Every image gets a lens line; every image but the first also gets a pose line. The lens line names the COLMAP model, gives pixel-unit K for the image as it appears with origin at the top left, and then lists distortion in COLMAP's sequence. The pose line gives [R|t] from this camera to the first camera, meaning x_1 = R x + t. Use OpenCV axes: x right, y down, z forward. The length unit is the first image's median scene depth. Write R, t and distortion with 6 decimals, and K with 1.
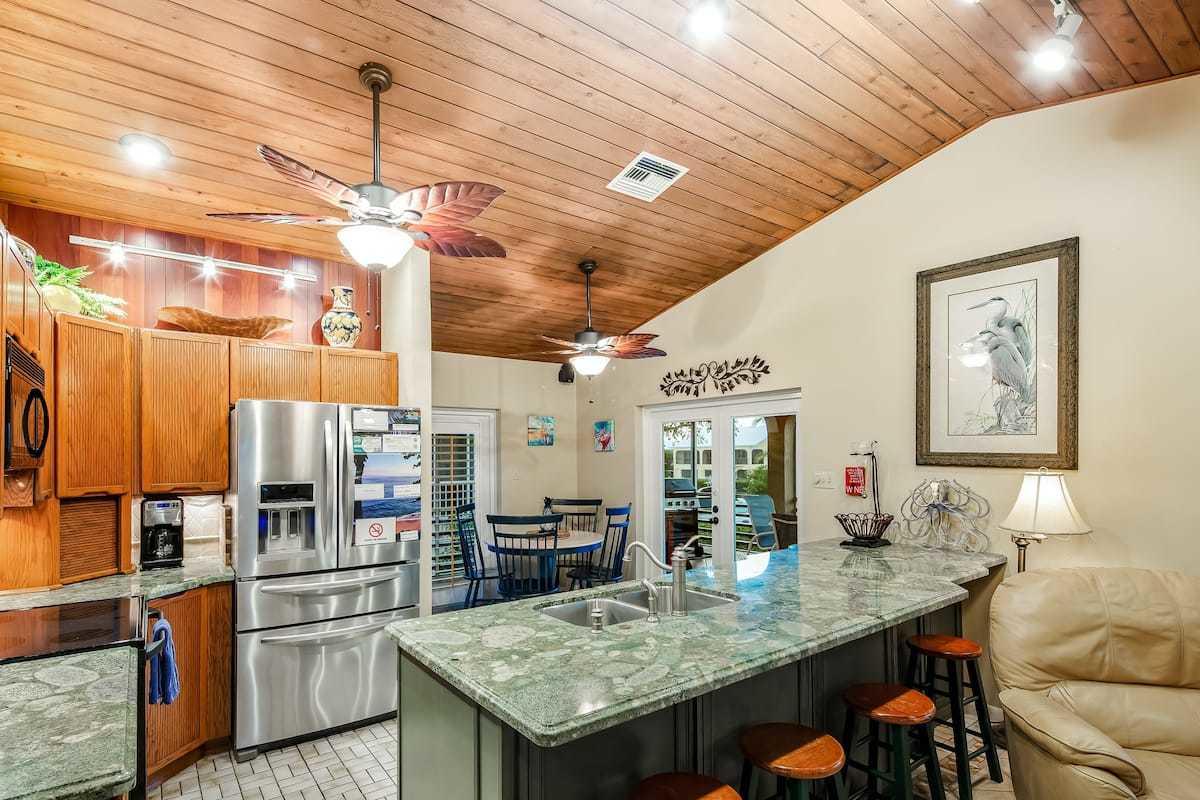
lens RADIAL K [[599.8, 0, 580.5], [0, 599.8, 445.6], [0, 0, 1]] dist [0.006289, -0.002200]
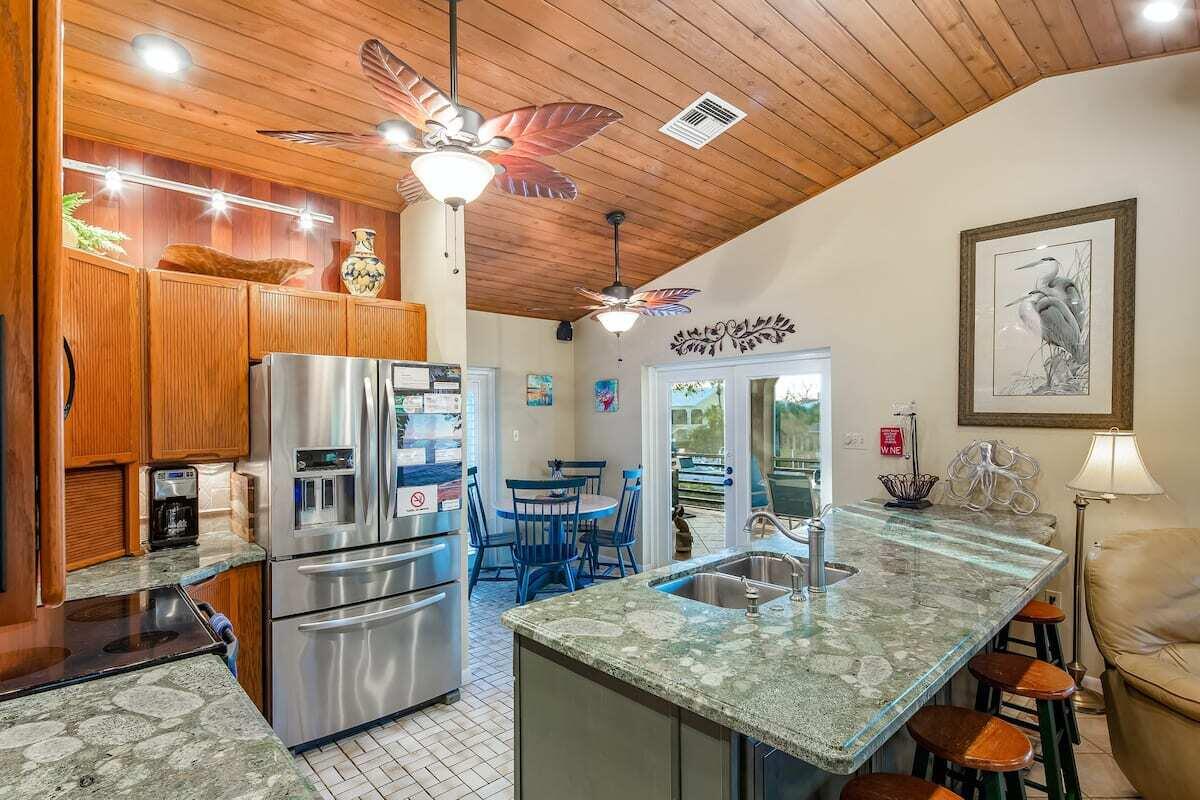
lens RADIAL K [[599.8, 0, 580.3], [0, 599.8, 410.1], [0, 0, 1]] dist [0.006289, -0.002200]
pose [[0.995527, -0.000194, 0.094472, -0.179246], [-0.000452, 0.999977, 0.006815, 0.000411], [-0.094471, -0.006827, 0.995504, 0.081431]]
